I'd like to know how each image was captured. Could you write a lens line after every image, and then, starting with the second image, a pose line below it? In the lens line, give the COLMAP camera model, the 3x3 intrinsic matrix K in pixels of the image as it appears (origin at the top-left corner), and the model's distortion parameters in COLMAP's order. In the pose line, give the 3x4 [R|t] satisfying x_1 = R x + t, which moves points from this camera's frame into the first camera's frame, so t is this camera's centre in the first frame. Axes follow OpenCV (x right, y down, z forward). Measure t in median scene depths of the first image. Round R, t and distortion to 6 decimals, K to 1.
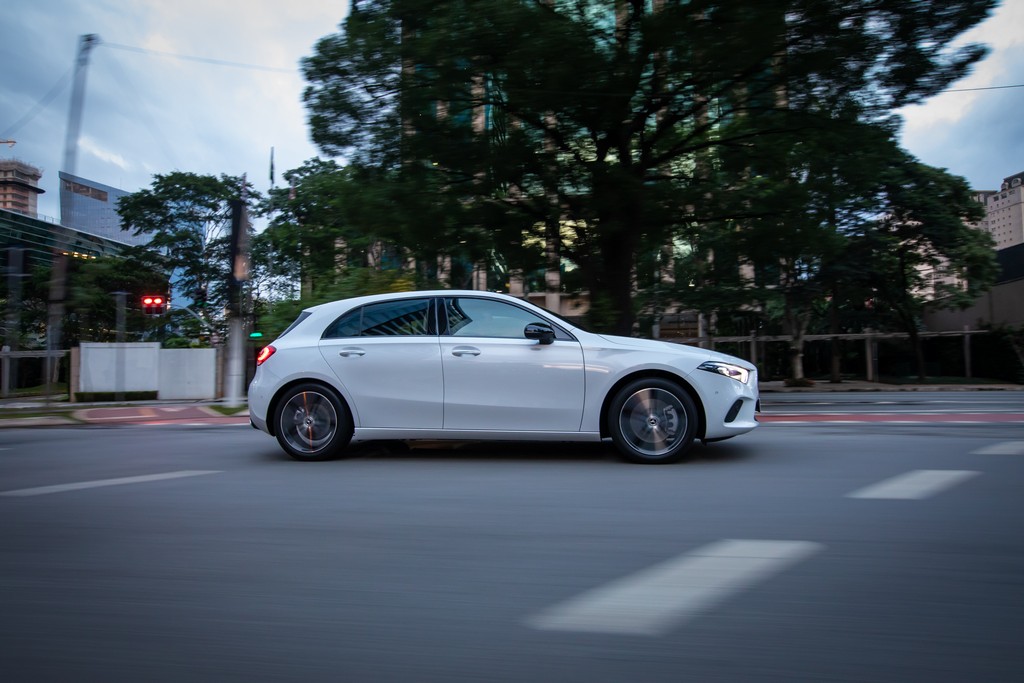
lens RADIAL K [[642.0, 0, 512.0], [0, 642.0, 341.5], [0, 0, 1]] dist [-0.003680, -0.000659]
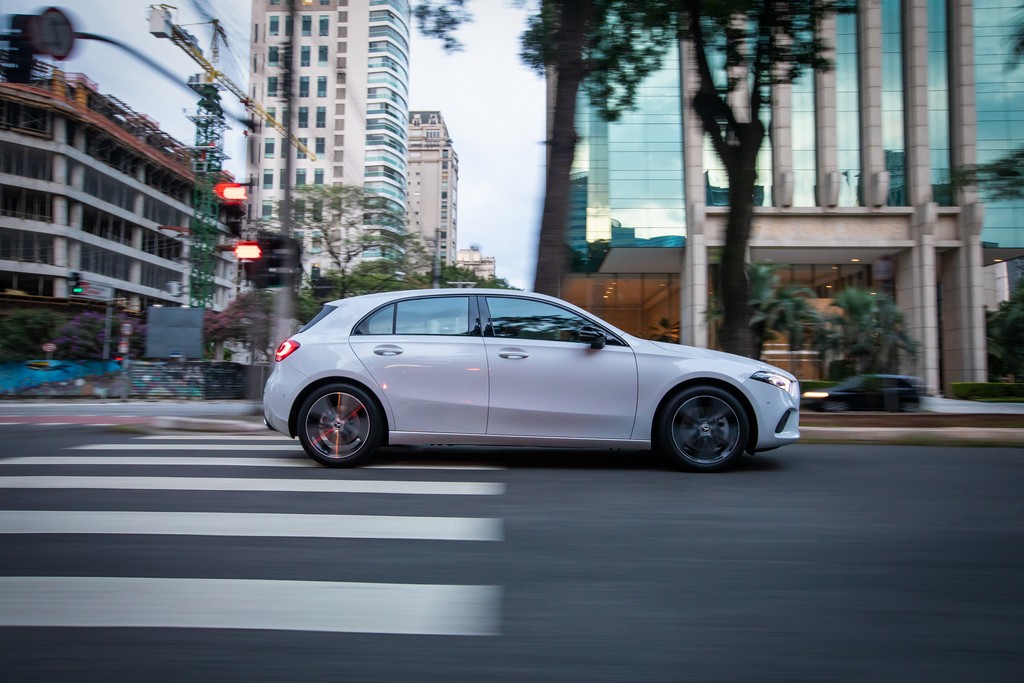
lens RADIAL K [[642.0, 0, 512.0], [0, 642.0, 341.5], [0, 0, 1]] dist [-0.003680, -0.000659]
pose [[0.990741, 0.033353, 0.131603, -0.202650], [-0.033099, 0.999444, -0.004117, 0.001526], [-0.131667, -0.000277, 0.991294, 0.044399]]
